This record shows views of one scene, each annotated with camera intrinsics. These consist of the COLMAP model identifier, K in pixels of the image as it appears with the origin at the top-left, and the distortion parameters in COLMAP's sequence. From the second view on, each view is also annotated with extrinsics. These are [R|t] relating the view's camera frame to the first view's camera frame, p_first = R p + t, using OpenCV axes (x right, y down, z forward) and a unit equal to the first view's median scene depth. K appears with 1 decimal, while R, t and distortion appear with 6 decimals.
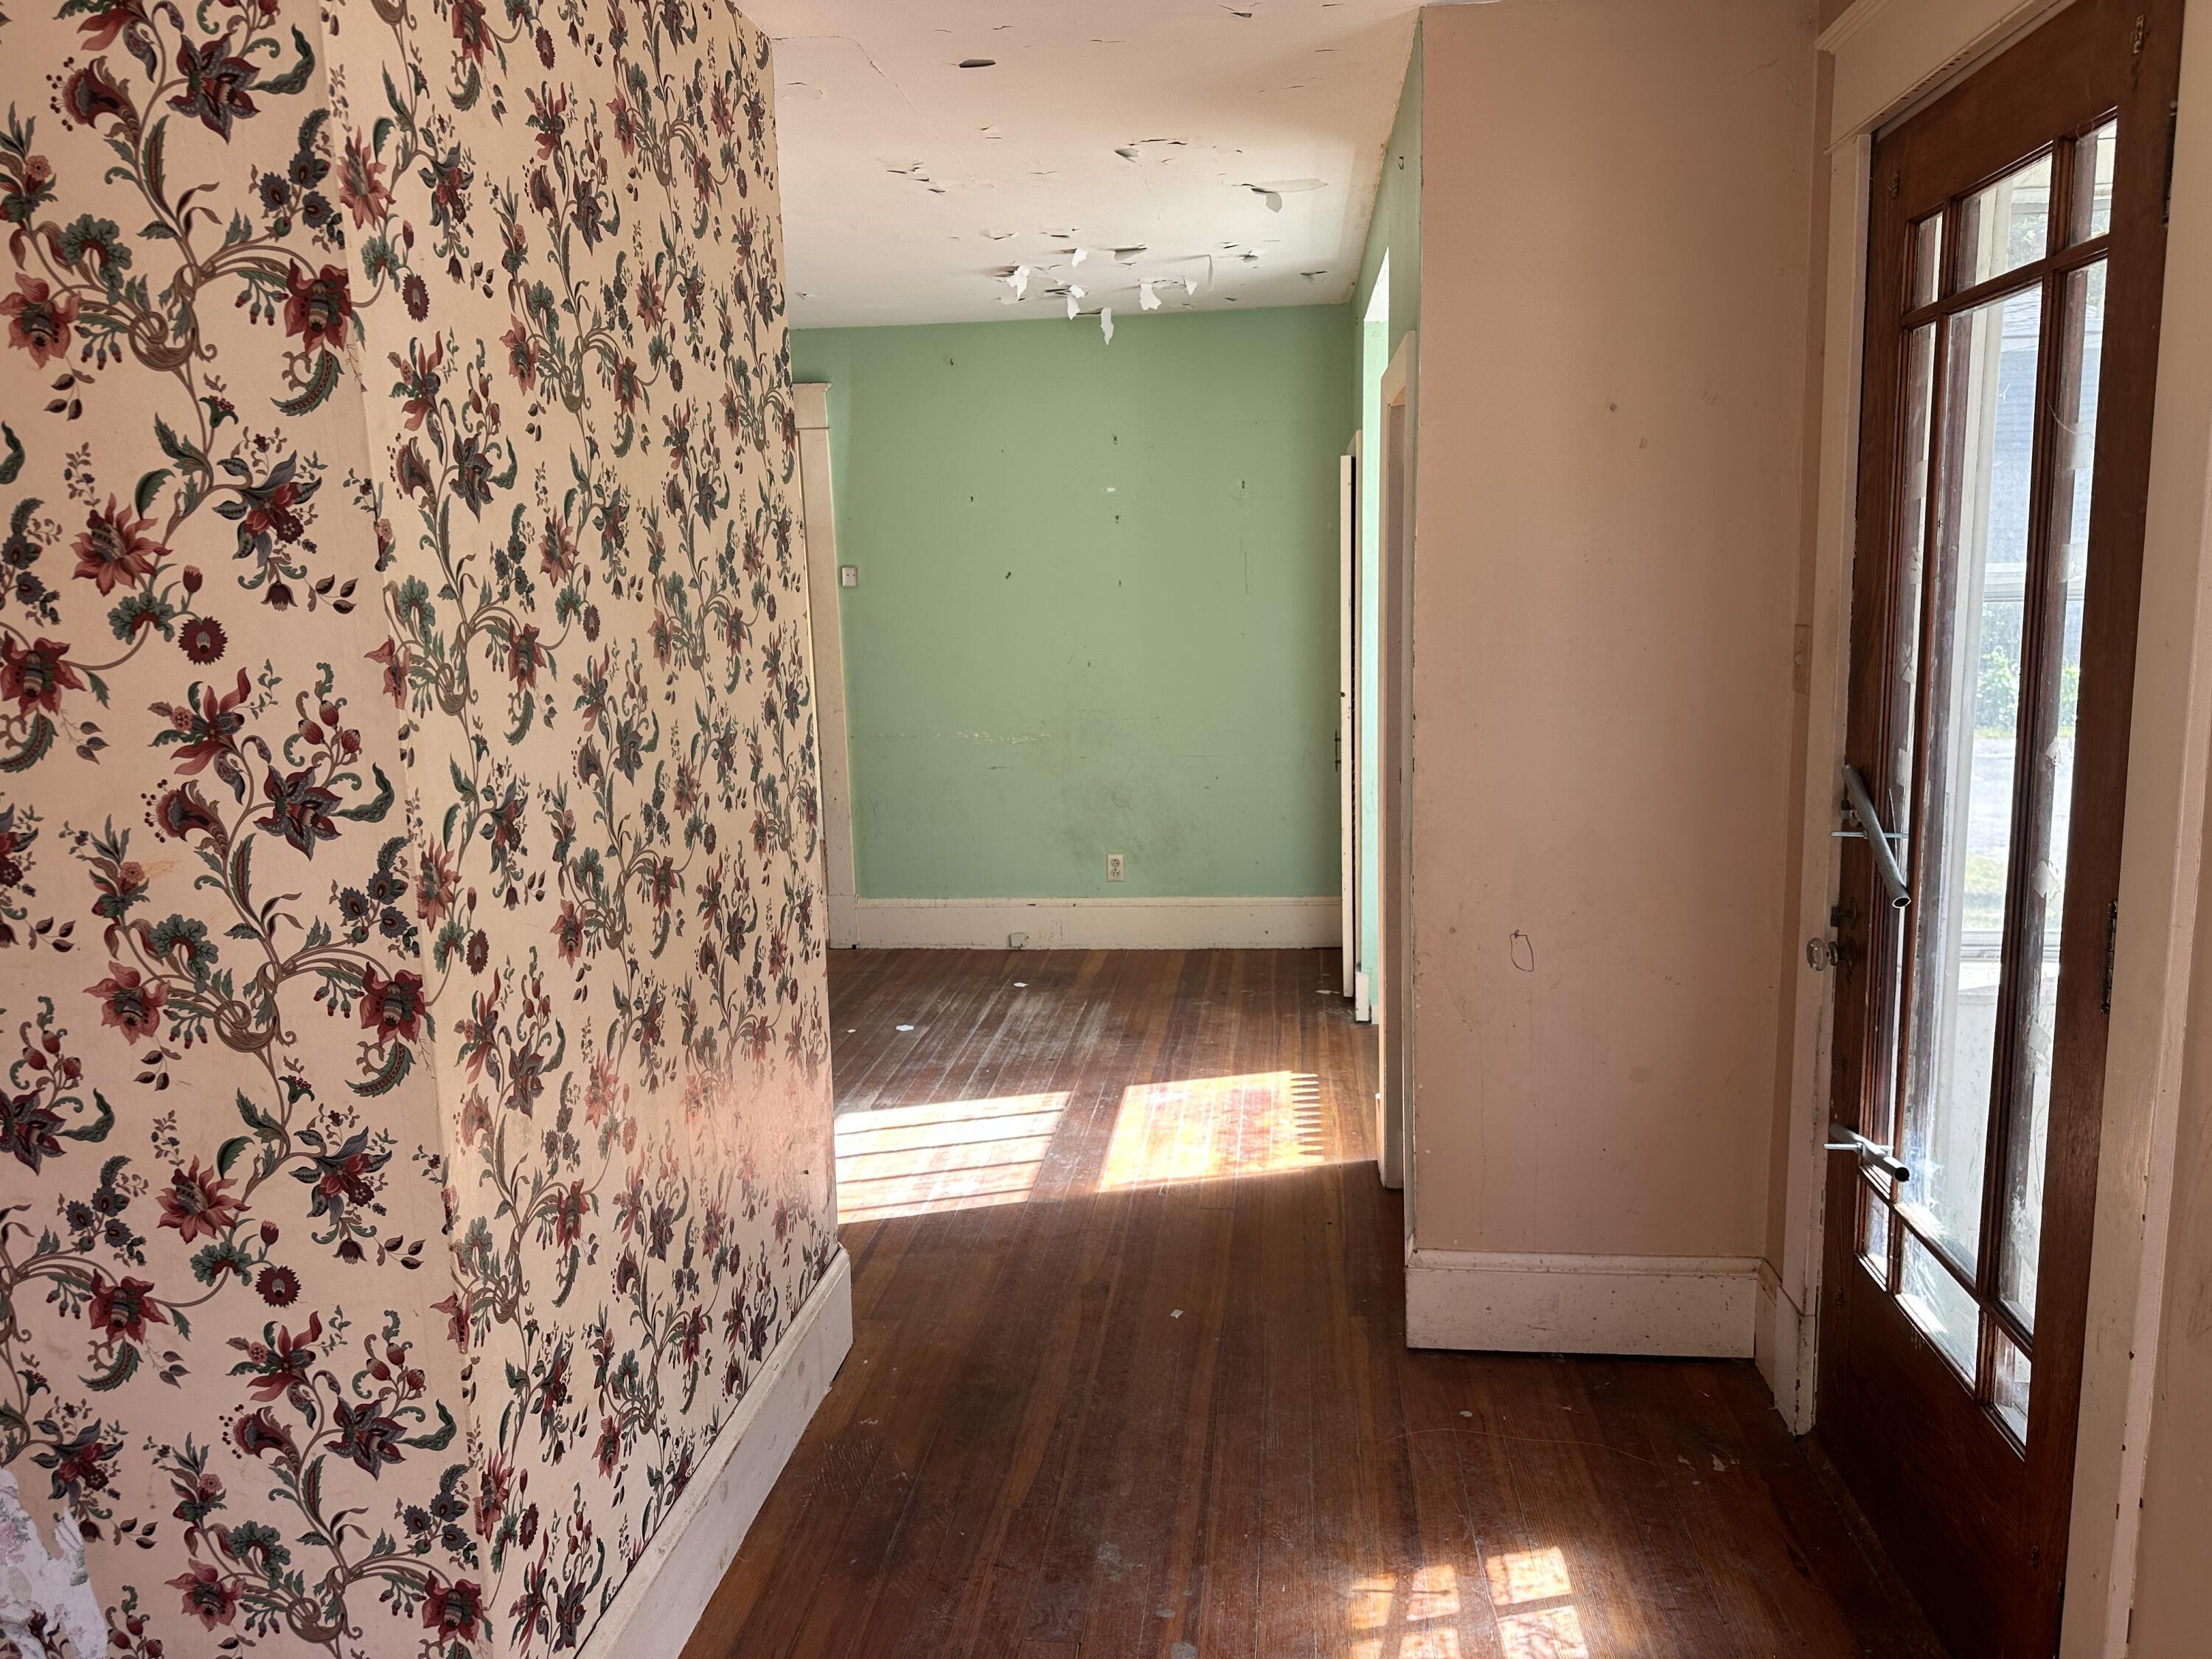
lens RADIAL K [[1565.2, 0, 1111.2], [0, 1565.2, 817.1], [0, 0, 1]] dist [0.006266, -0.026968]
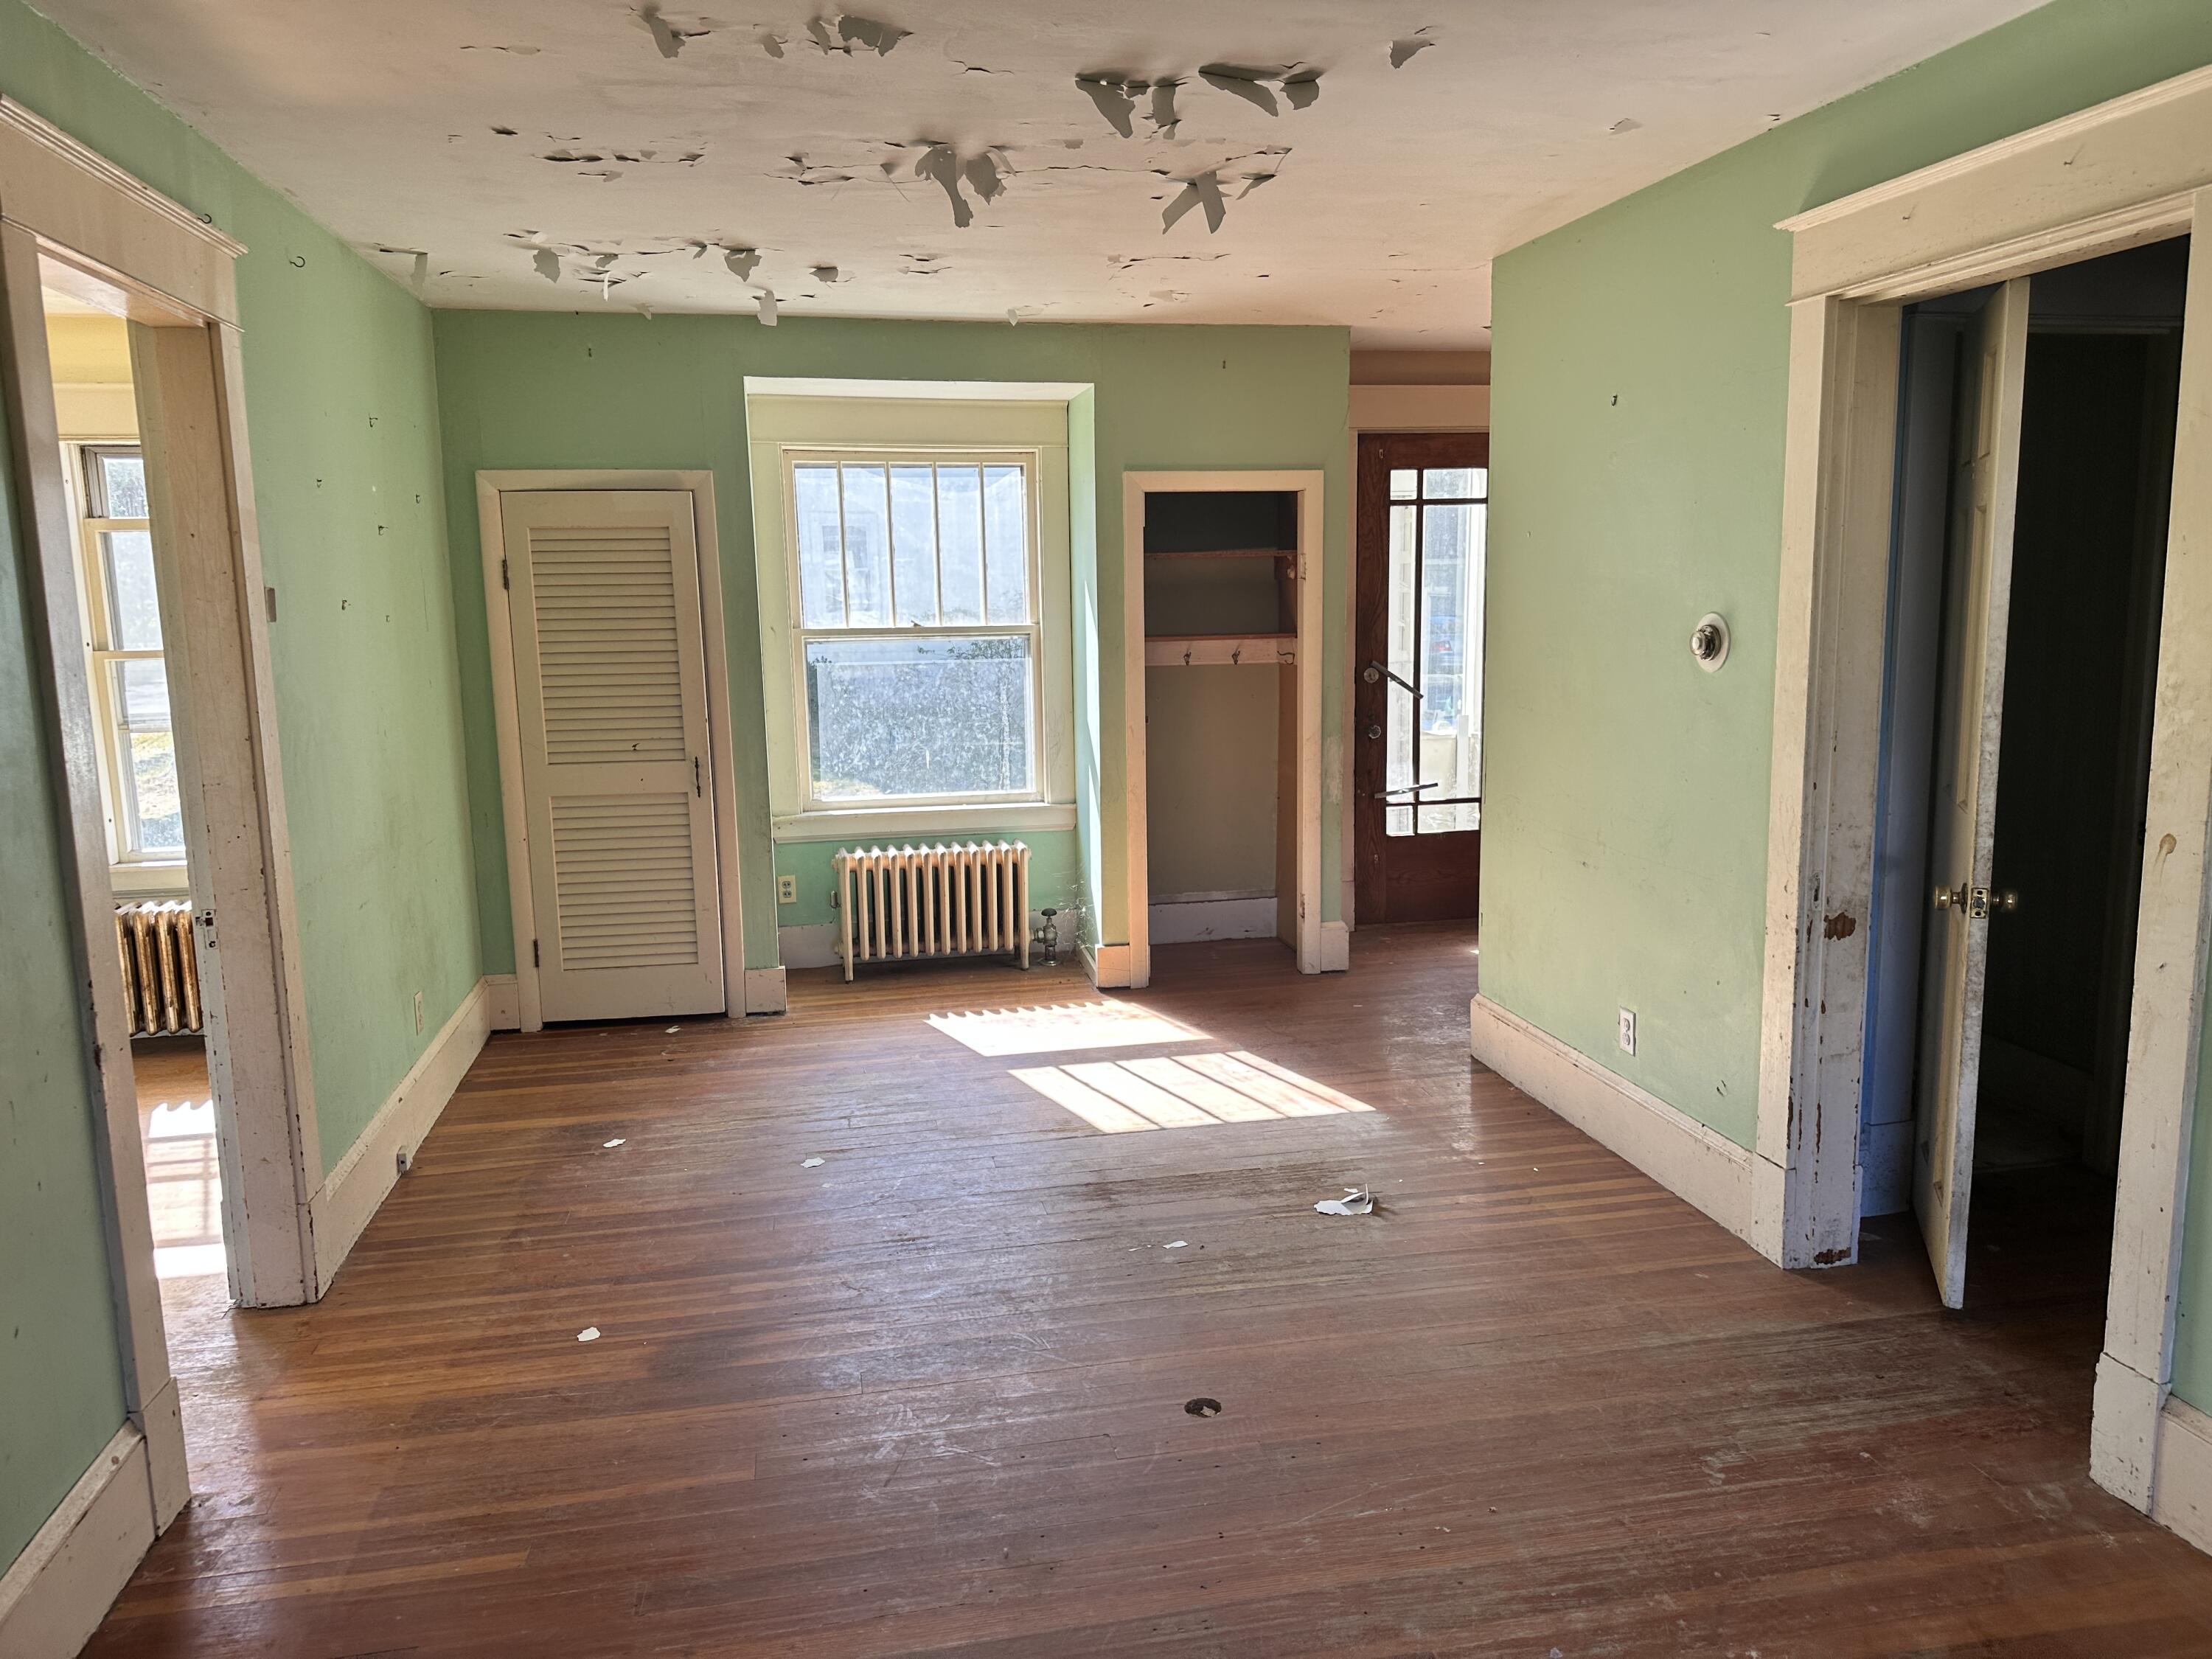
lens RADIAL K [[1565.2, 0, 1107.5], [0, 1565.2, 827.7], [0, 0, 1]] dist [0.006266, -0.026968]
pose [[-0.312537, -0.139634, 0.939587, -1.218318], [0.173339, 0.964145, 0.200942, -0.233705], [-0.933956, 0.225668, -0.277127, 1.357800]]
